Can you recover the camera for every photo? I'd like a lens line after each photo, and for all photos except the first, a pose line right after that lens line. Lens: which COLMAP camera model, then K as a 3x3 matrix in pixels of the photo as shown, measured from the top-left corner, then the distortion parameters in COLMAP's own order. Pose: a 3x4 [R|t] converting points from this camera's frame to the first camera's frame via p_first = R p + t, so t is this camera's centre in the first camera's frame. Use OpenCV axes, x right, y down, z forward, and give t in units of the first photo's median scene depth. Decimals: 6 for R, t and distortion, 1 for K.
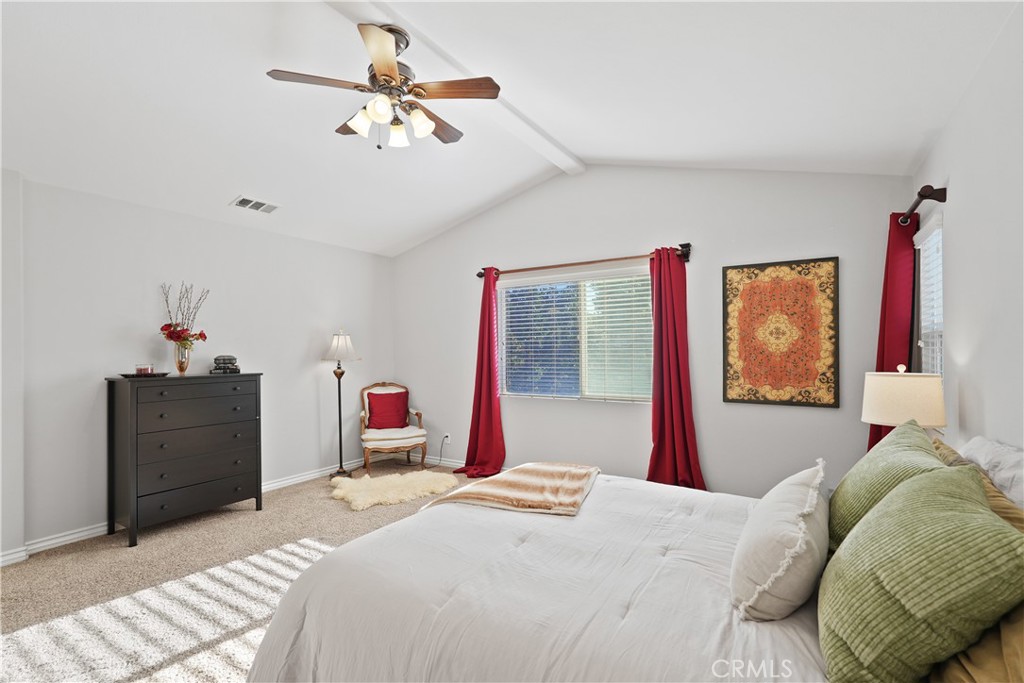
lens RADIAL K [[474.3, 0, 513.2], [0, 474.3, 345.2], [0, 0, 1]] dist [-0.022964, 0.012789]
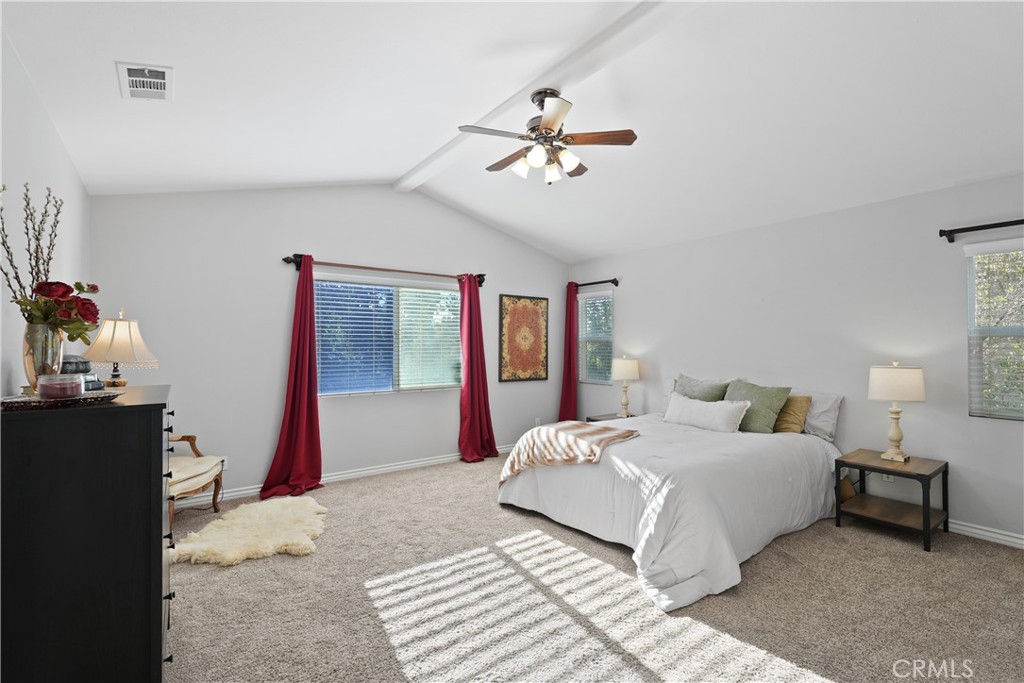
lens RADIAL K [[464.0, 0, 512.0], [0, 464.0, 341.5], [0, 0, 1]] dist [-0.001481, 0.000153]
pose [[0.357038, 0.018083, 0.933915, -1.054742], [-0.011223, 0.999823, -0.015068, 0.011471], [-0.934022, -0.005101, 0.357178, 0.474802]]
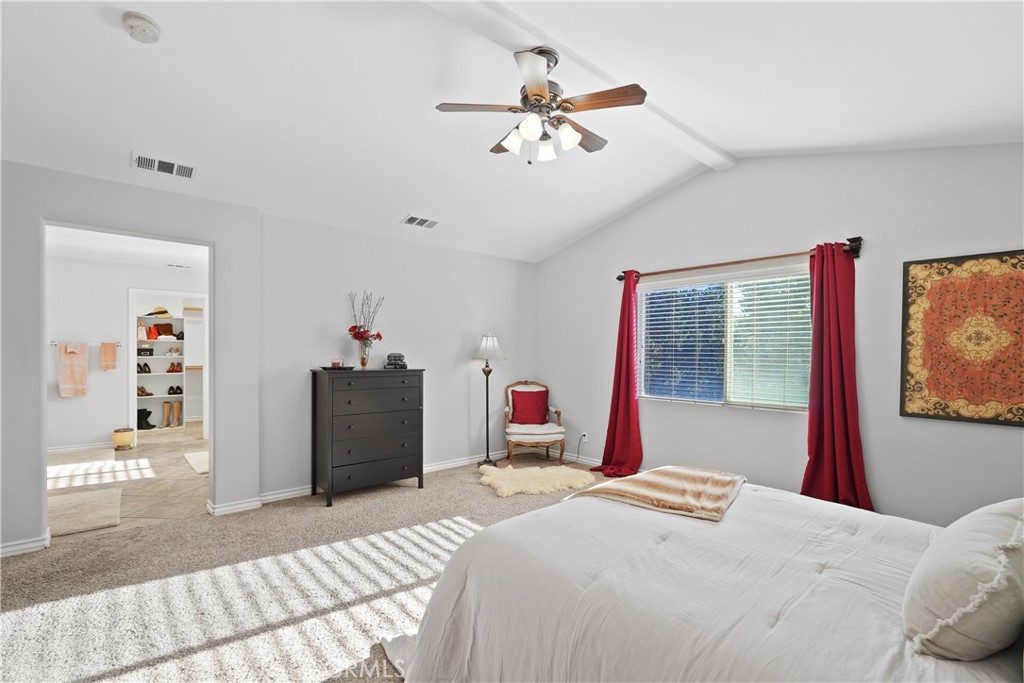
lens RADIAL K [[464.5, 0, 516.8], [0, 464.5, 354.5], [0, 0, 1]] dist [-0.017511, 0.007582]
pose [[0.961218, 0.018503, -0.275168, -0.009180], [-0.014175, 0.999743, 0.017709, 0.000524], [0.275425, -0.013122, 0.961233, -0.023662]]
